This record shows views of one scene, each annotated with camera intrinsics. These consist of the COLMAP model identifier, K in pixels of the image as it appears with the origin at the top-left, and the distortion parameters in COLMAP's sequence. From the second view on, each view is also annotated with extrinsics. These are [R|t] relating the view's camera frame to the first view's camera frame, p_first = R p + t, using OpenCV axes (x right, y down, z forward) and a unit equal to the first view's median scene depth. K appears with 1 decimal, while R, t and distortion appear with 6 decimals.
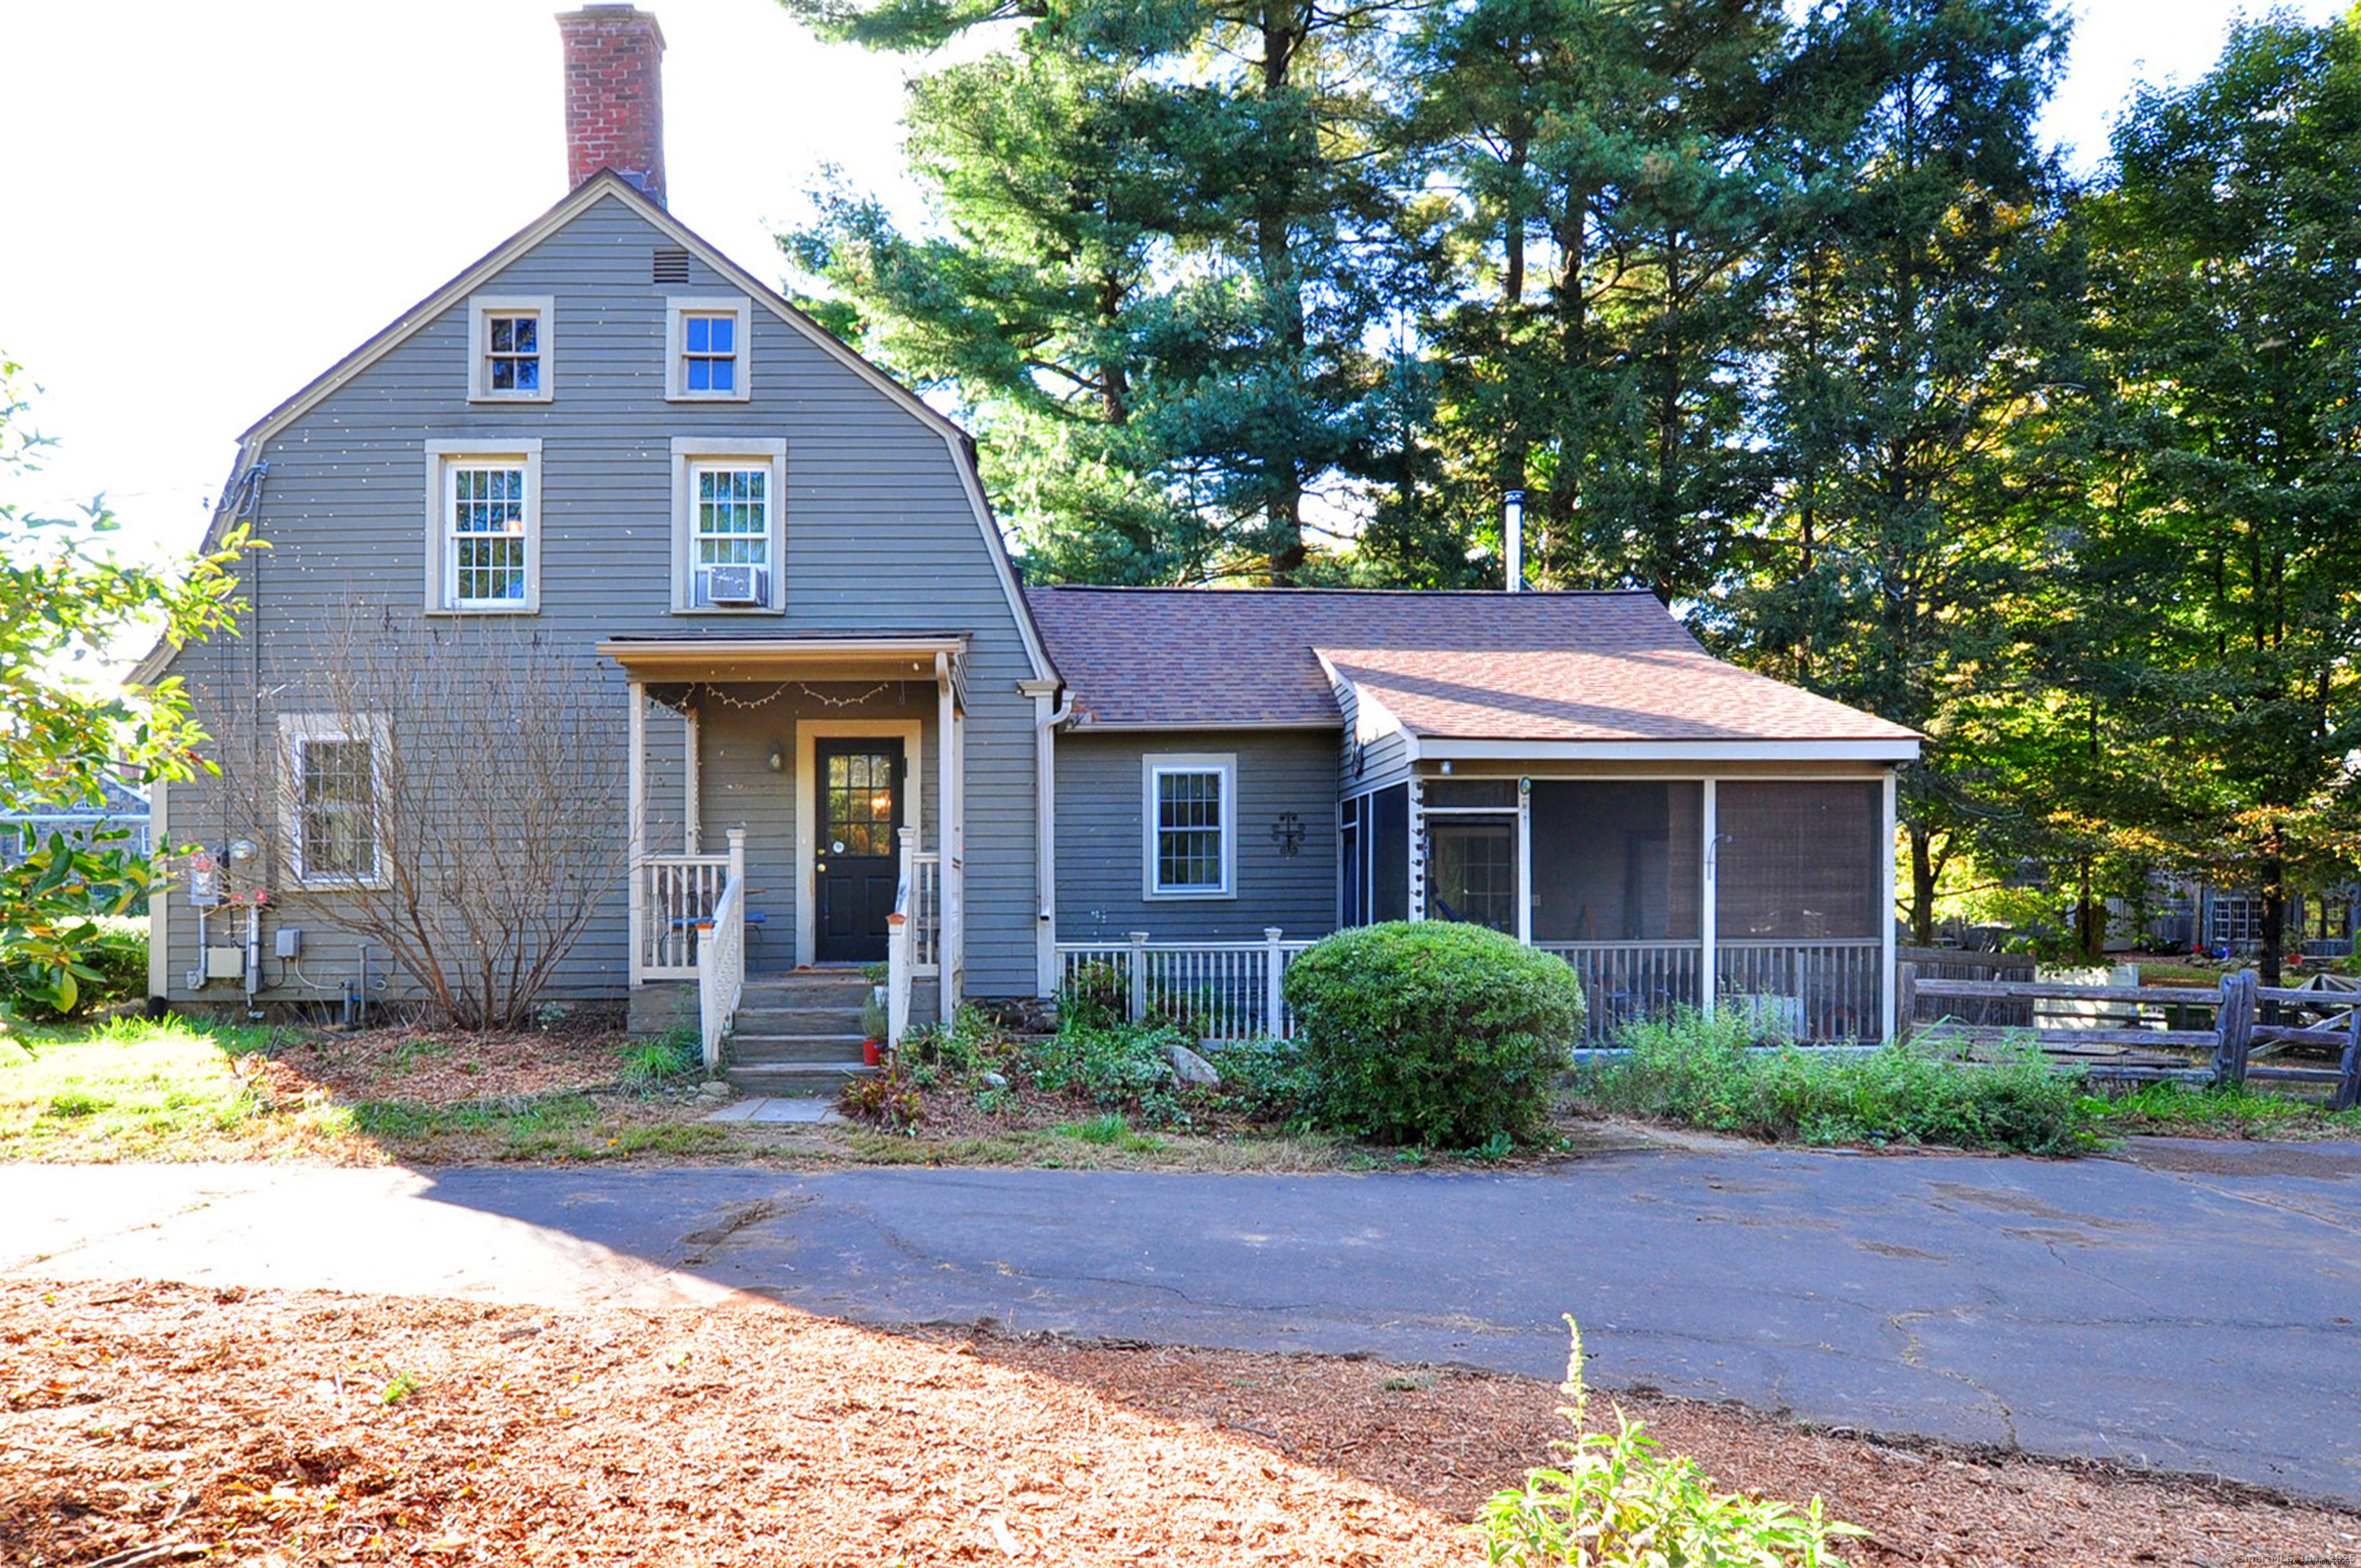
lens RADIAL K [[1313.4, 0, 1173.5], [0, 1313.4, 770.4], [0, 0, 1]] dist [-0.000038, 0.000240]
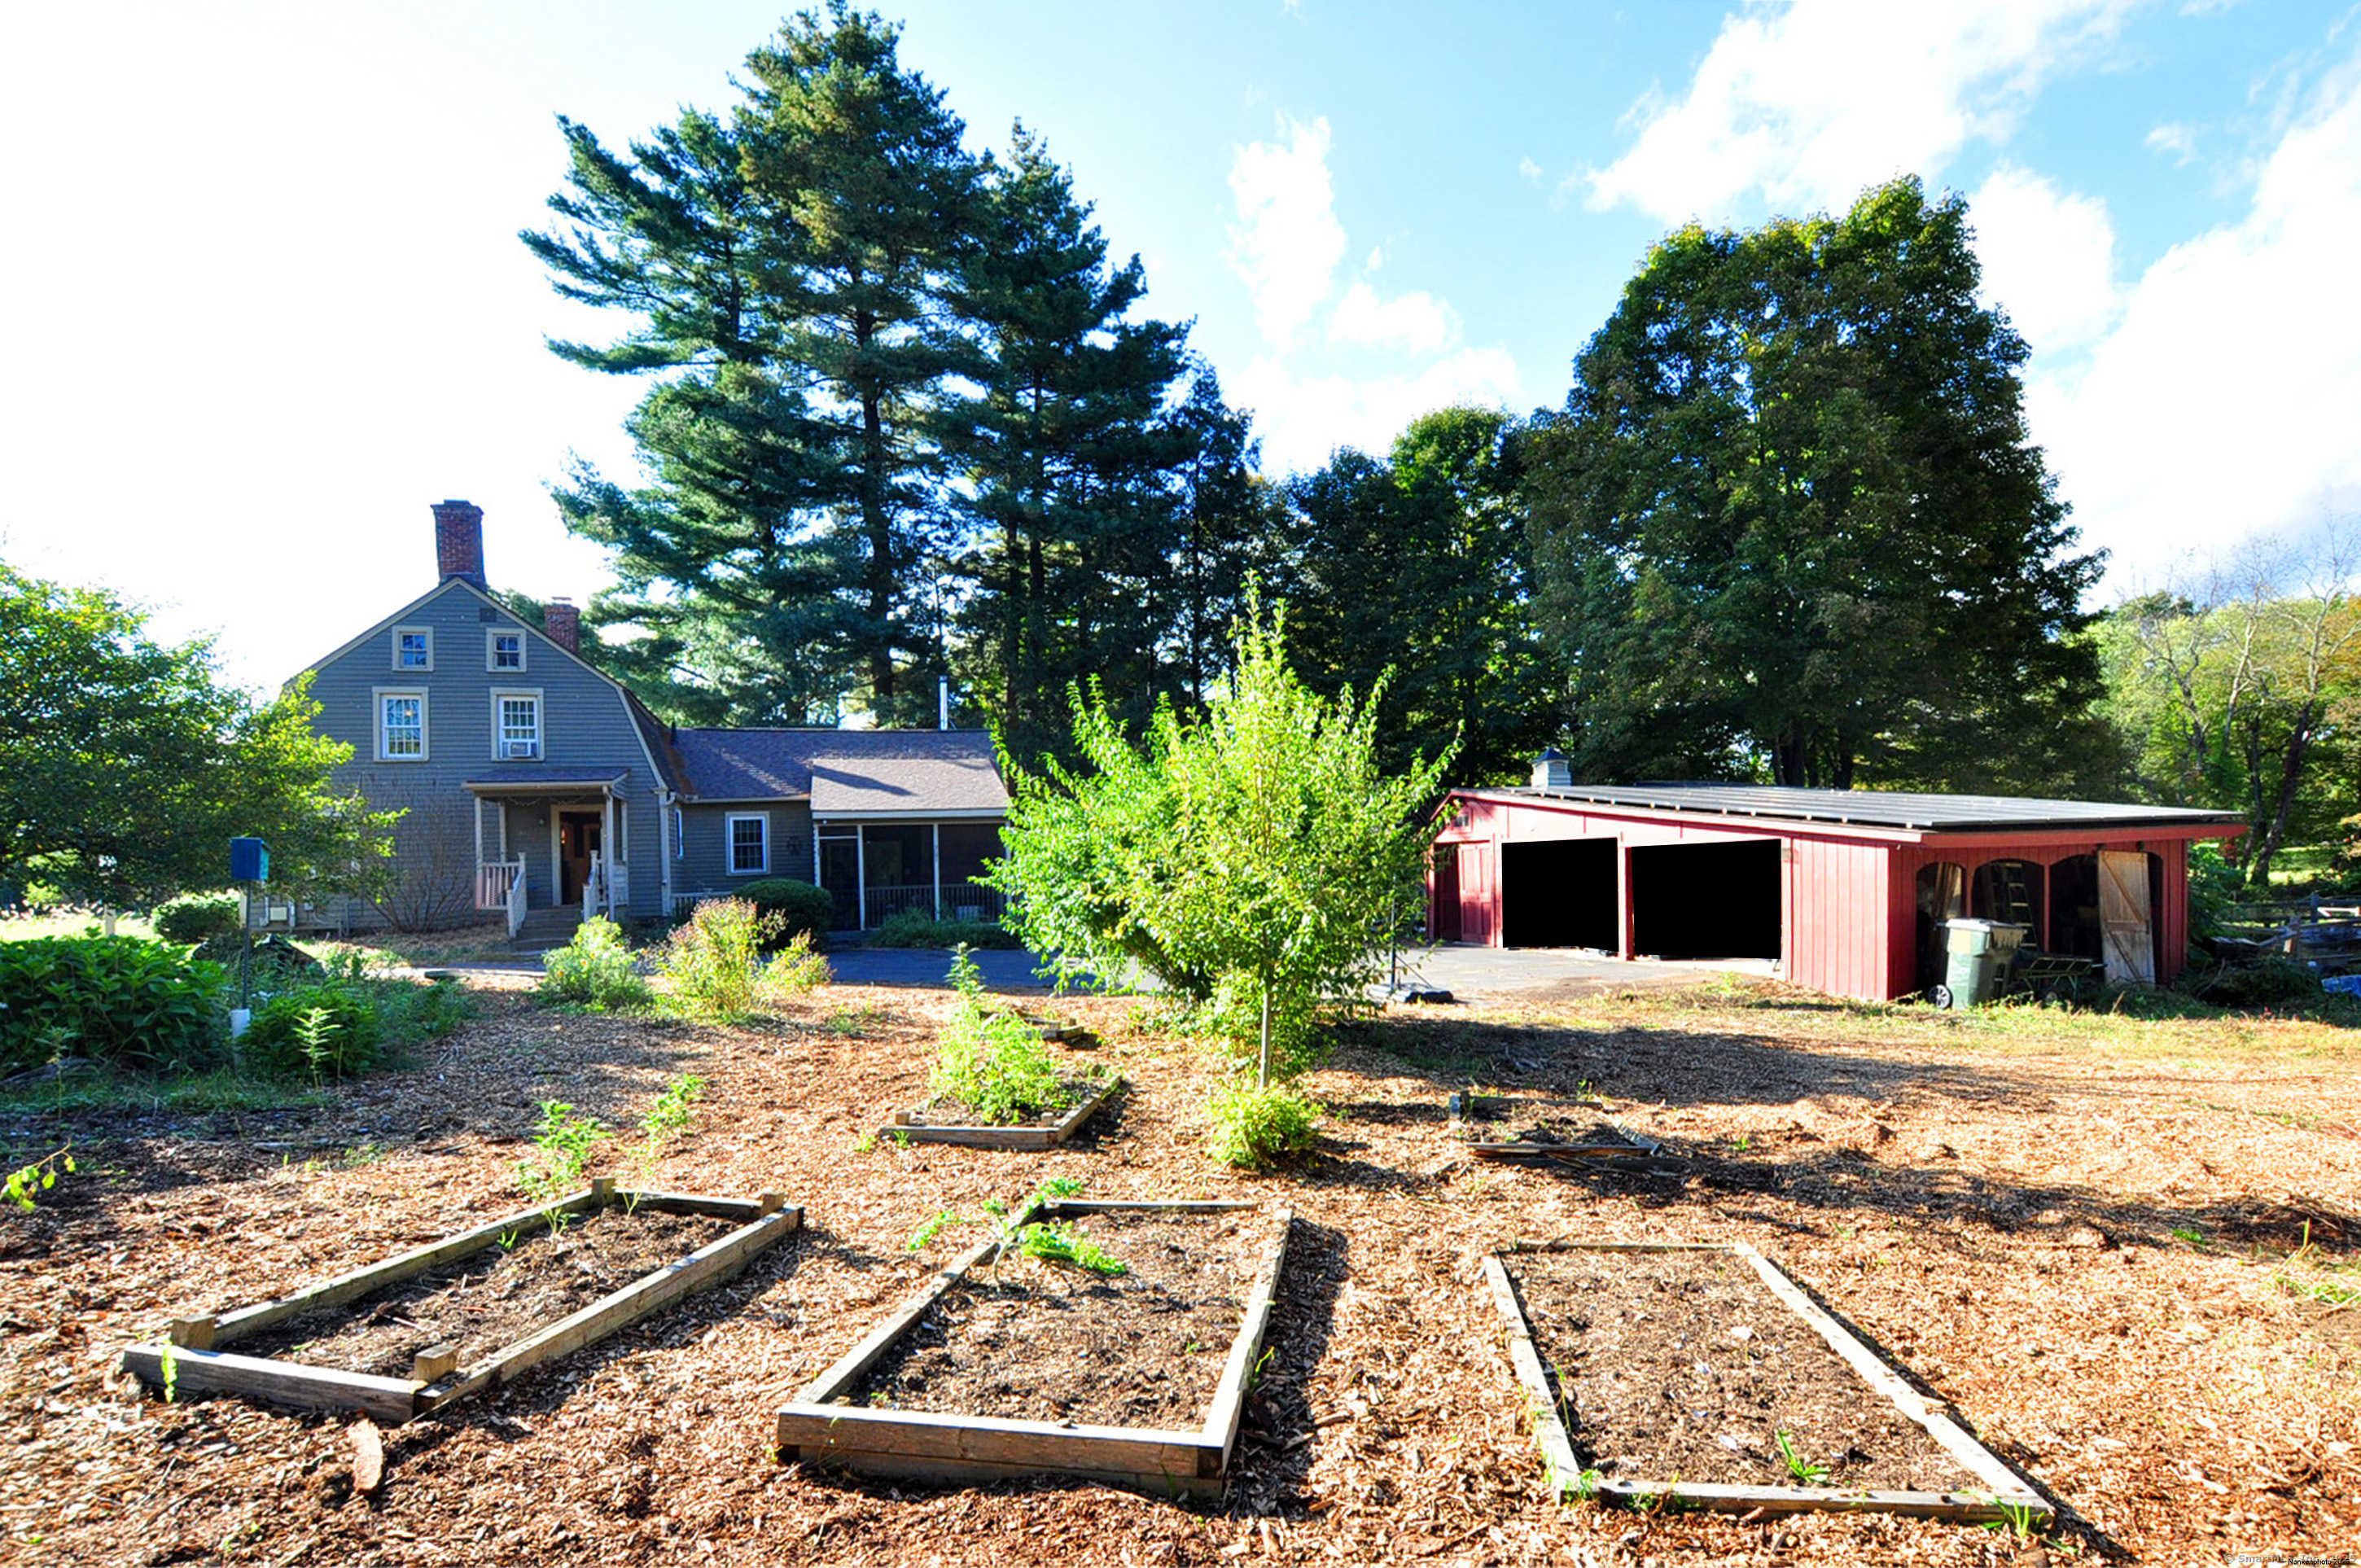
lens RADIAL K [[1054.5, 0, 1197.5], [0, 1054.5, 800.5], [0, 0, 1]] dist [-0.005416, -0.000258]
pose [[0.974020, -0.012638, 0.226108, 0.432394], [0.007115, 0.999656, 0.025226, -0.086893], [-0.226349, -0.022962, 0.973776, -1.149457]]
